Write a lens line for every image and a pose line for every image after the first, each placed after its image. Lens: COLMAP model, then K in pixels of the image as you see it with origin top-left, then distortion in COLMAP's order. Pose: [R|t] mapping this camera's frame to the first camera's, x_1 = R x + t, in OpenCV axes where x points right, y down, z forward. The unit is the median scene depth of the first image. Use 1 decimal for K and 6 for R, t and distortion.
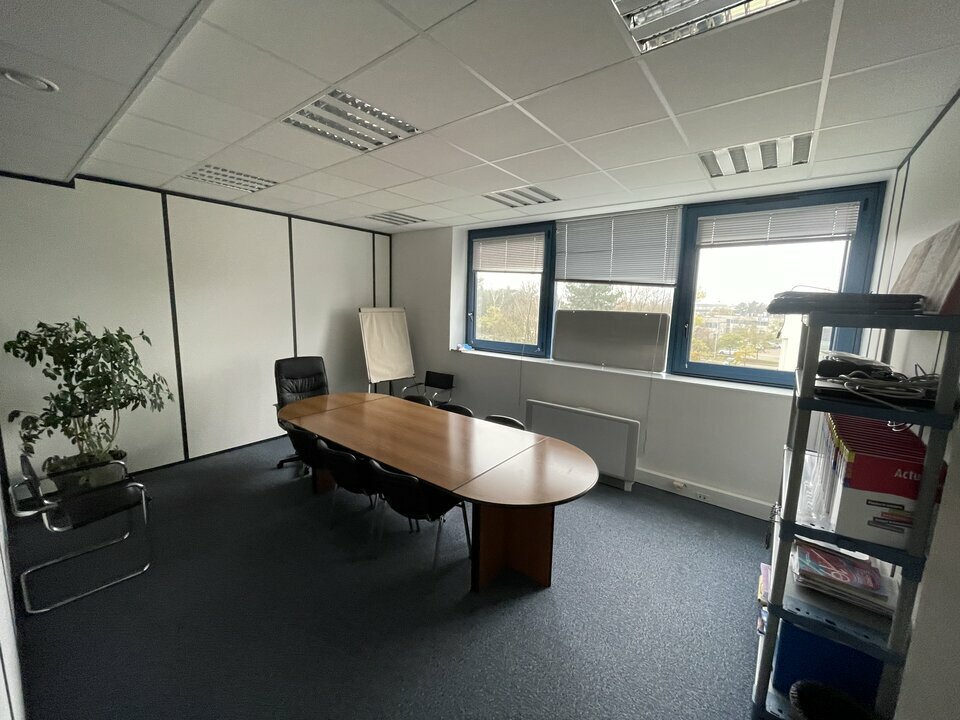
lens RADIAL K [[385.9, 0, 479.4], [0, 385.9, 360.2], [0, 0, 1]] dist [-0.000265, -0.000393]
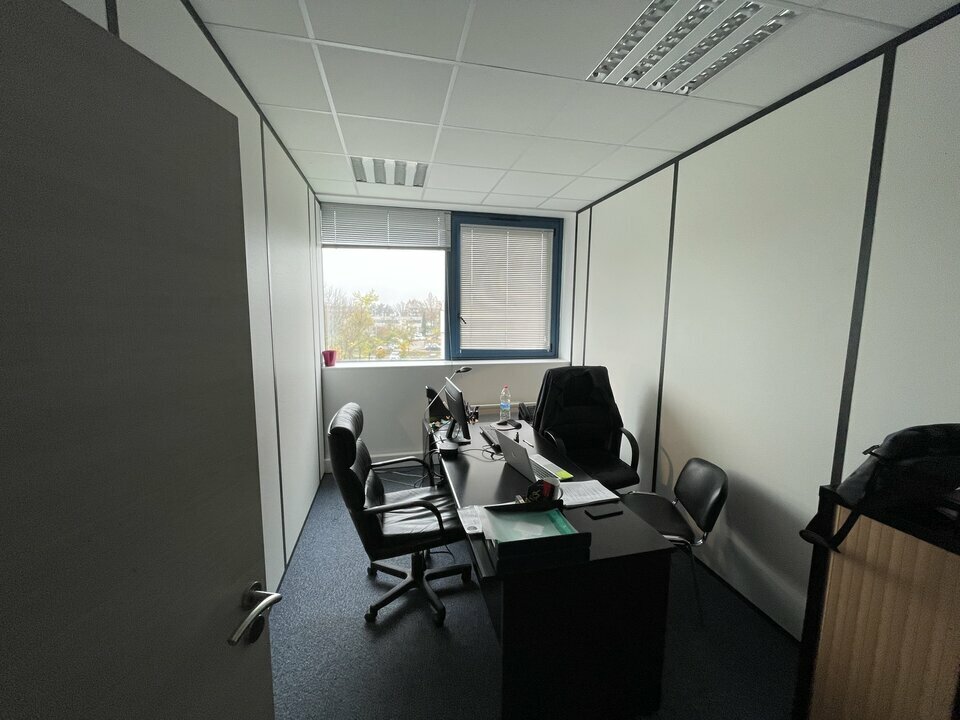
lens RADIAL K [[385.9, 0, 481.6], [0, 385.9, 354.0], [0, 0, 1]] dist [-0.000265, -0.000393]
pose [[0.624430, -0.118744, 0.772002, -0.691362], [0.116392, 0.991487, 0.058361, -0.100570], [-0.772360, 0.053413, 0.632935, 0.532180]]
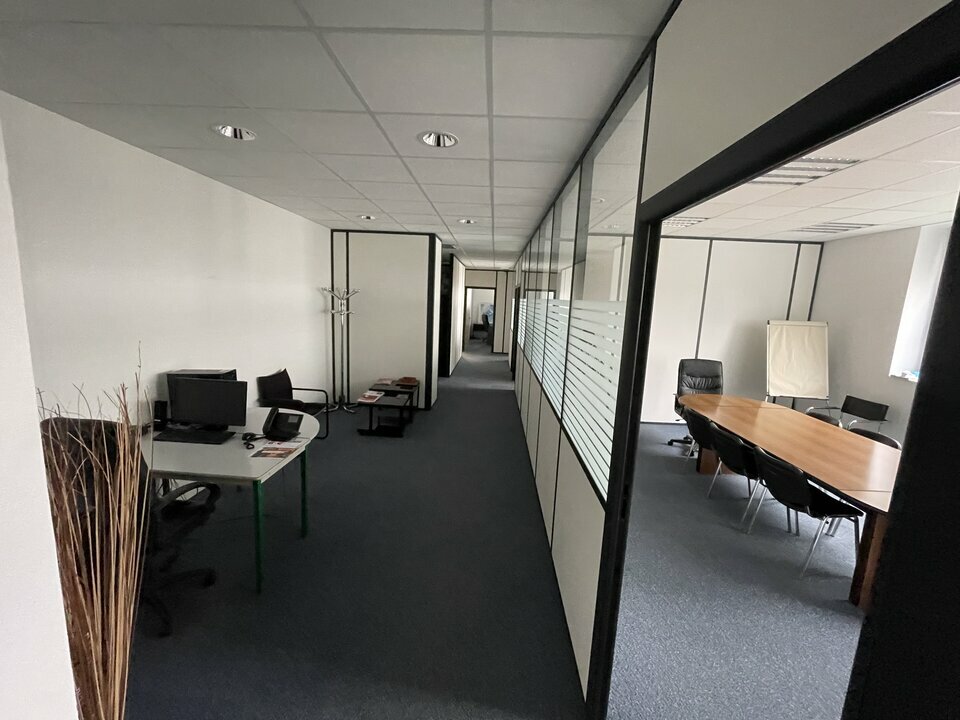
lens RADIAL K [[385.9, 0, 479.9], [0, 385.9, 356.6], [0, 0, 1]] dist [-0.000265, -0.000393]
pose [[0.589270, 0.120996, -0.798825, 0.076315], [-0.146043, 0.988387, 0.041977, 0.033044], [0.794627, 0.091927, 0.600098, -0.244105]]
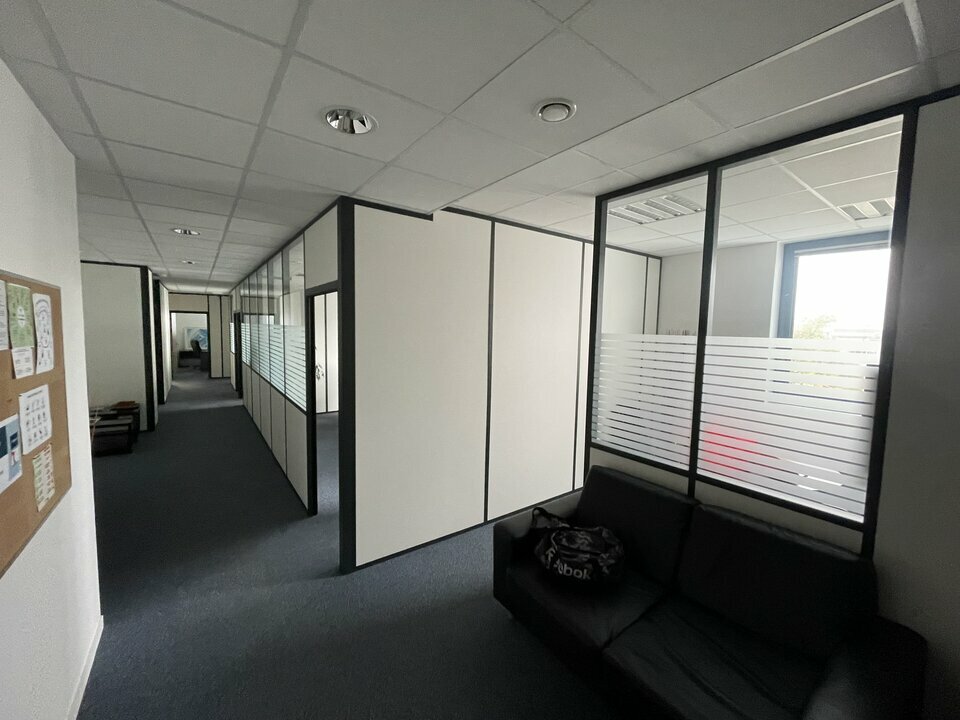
lens RADIAL K [[385.9, 0, 486.0], [0, 385.9, 357.6], [0, 0, 1]] dist [-0.000265, -0.000393]
pose [[0.966579, 0.013312, -0.256022, 1.976976], [-0.032494, 0.996958, -0.070840, 0.332703], [0.254300, 0.076792, 0.964072, -2.178416]]
